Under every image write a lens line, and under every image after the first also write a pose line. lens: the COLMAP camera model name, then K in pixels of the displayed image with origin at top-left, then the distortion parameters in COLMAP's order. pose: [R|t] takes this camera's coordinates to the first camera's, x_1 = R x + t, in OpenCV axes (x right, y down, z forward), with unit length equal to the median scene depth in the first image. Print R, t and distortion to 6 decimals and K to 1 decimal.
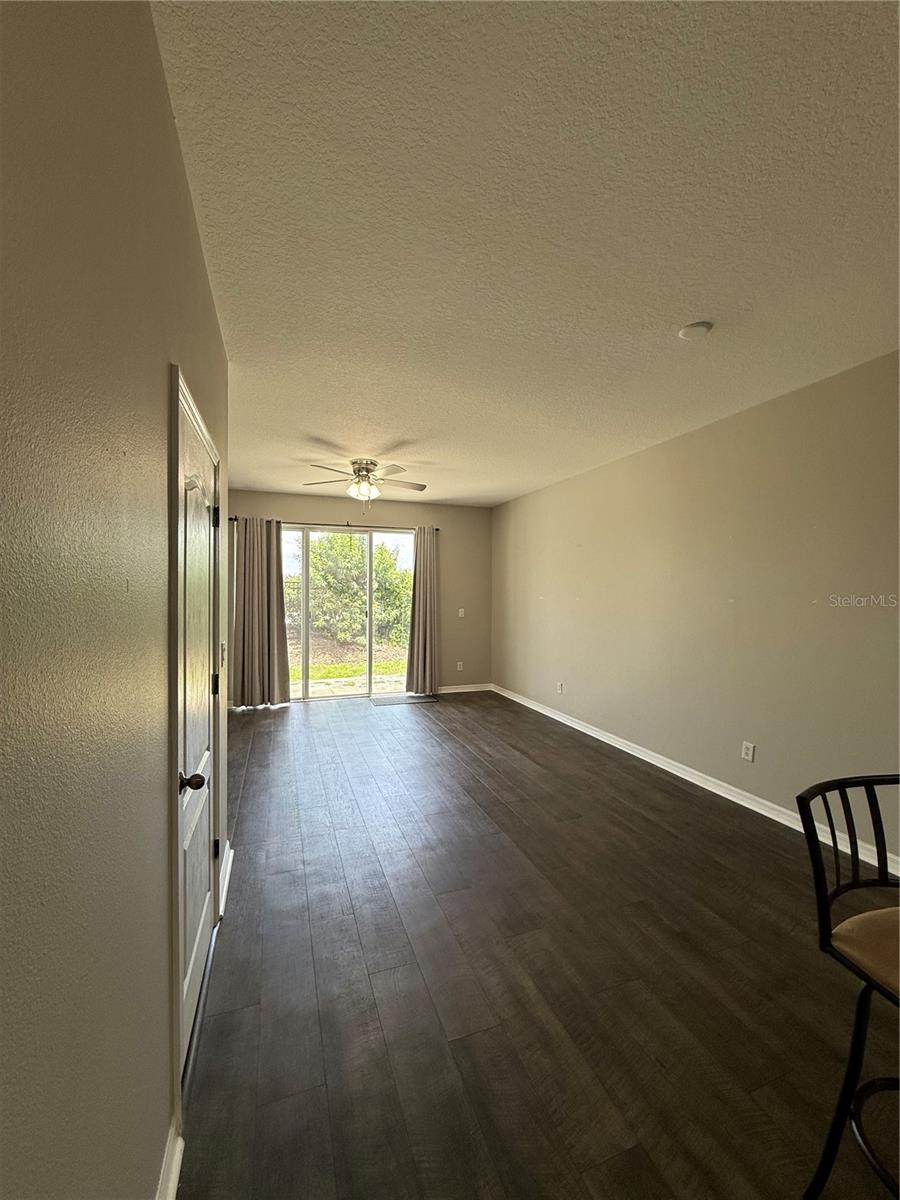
lens RADIAL K [[479.5, 0, 449.1], [0, 479.5, 596.4], [0, 0, 1]] dist [-0.000686, 0.000532]
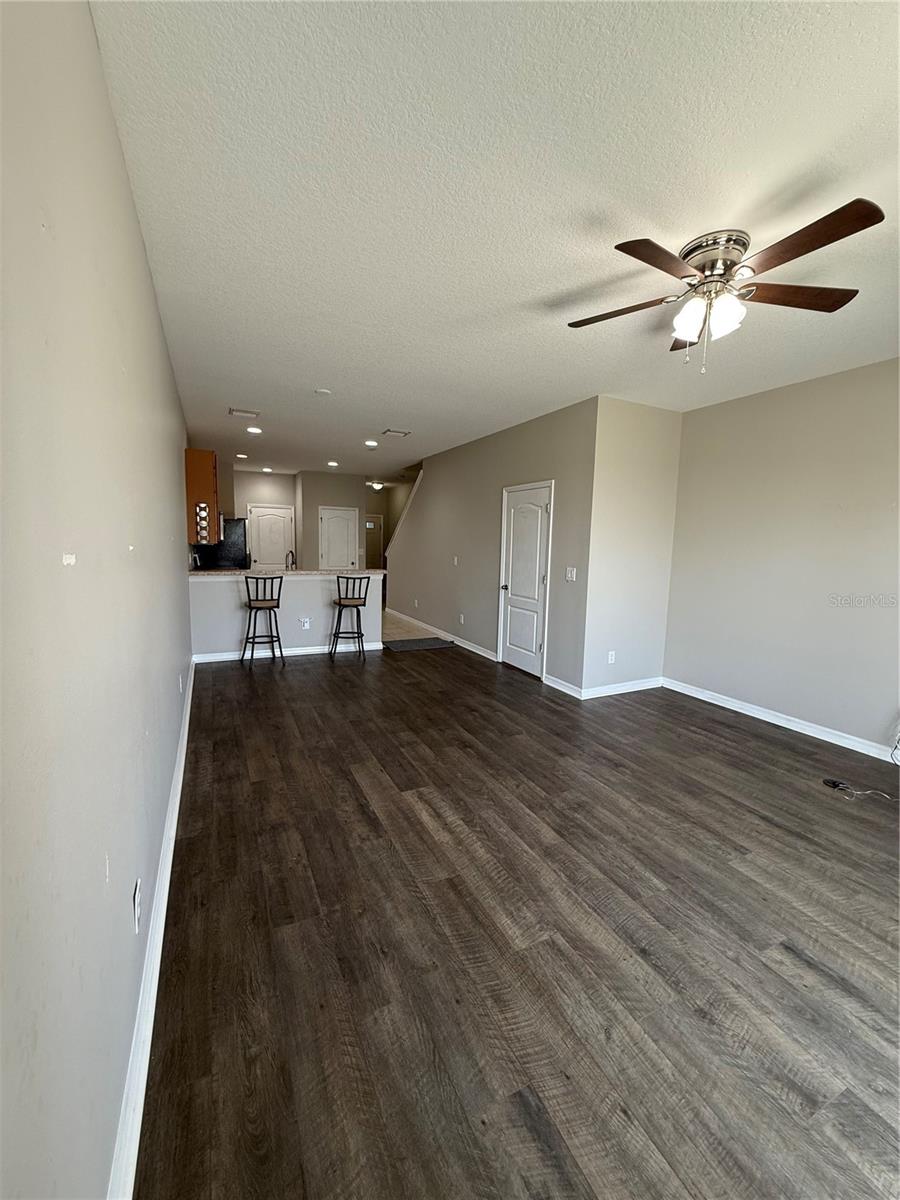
lens RADIAL K [[479.5, 0, 449.1], [0, 479.5, 596.4], [0, 0, 1]] dist [-0.000686, 0.000532]
pose [[-0.993592, -0.010650, -0.112526, 0.085602], [-0.025238, 0.991320, 0.129024, -0.007677], [0.110176, 0.131037, -0.985236, 1.115010]]
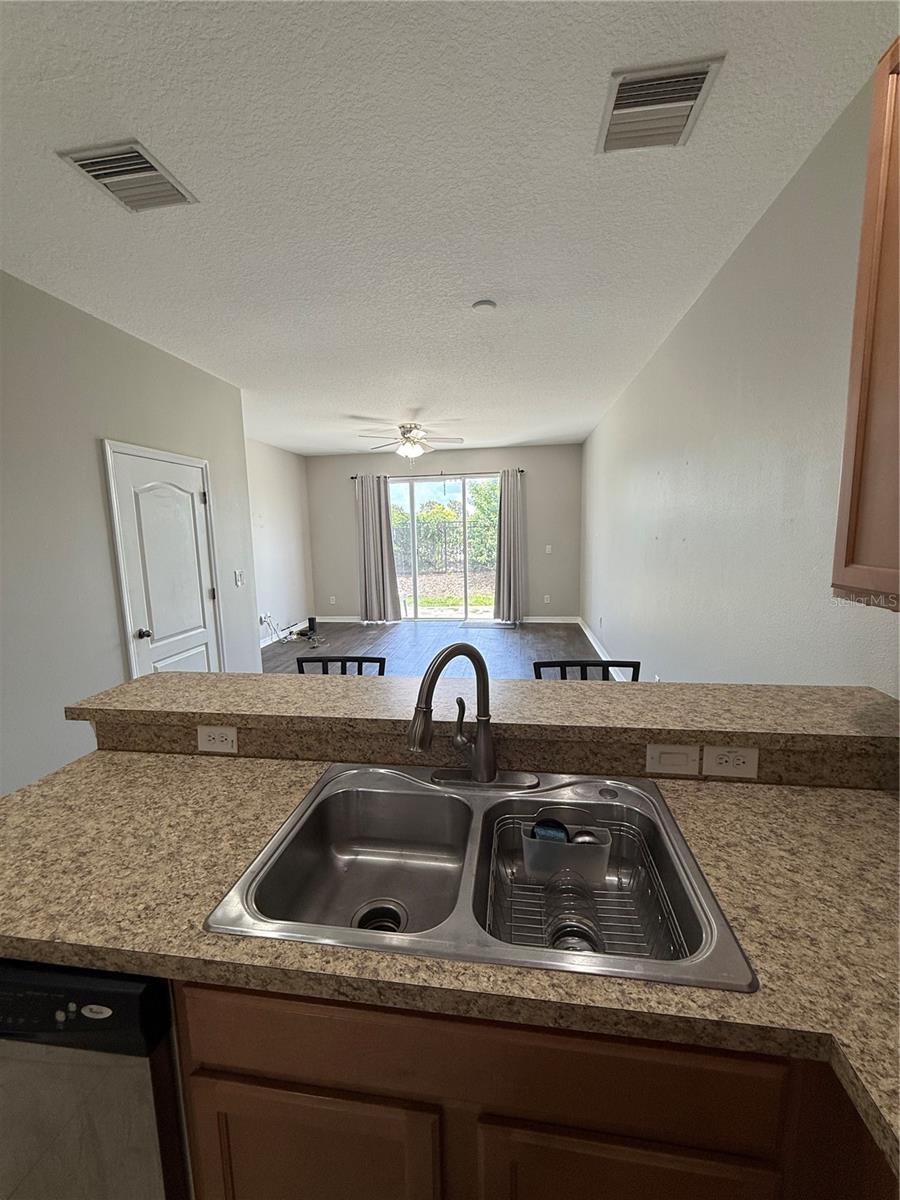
lens RADIAL K [[481.5, 0, 449.6], [0, 481.5, 595.7], [0, 0, 1]] dist [0.000402, 0.000159]
pose [[0.884928, 0.039463, -0.464053, 0.384201], [0.022089, 0.991726, 0.126458, -0.003789], [0.465203, -0.122156, 0.876735, -0.056870]]
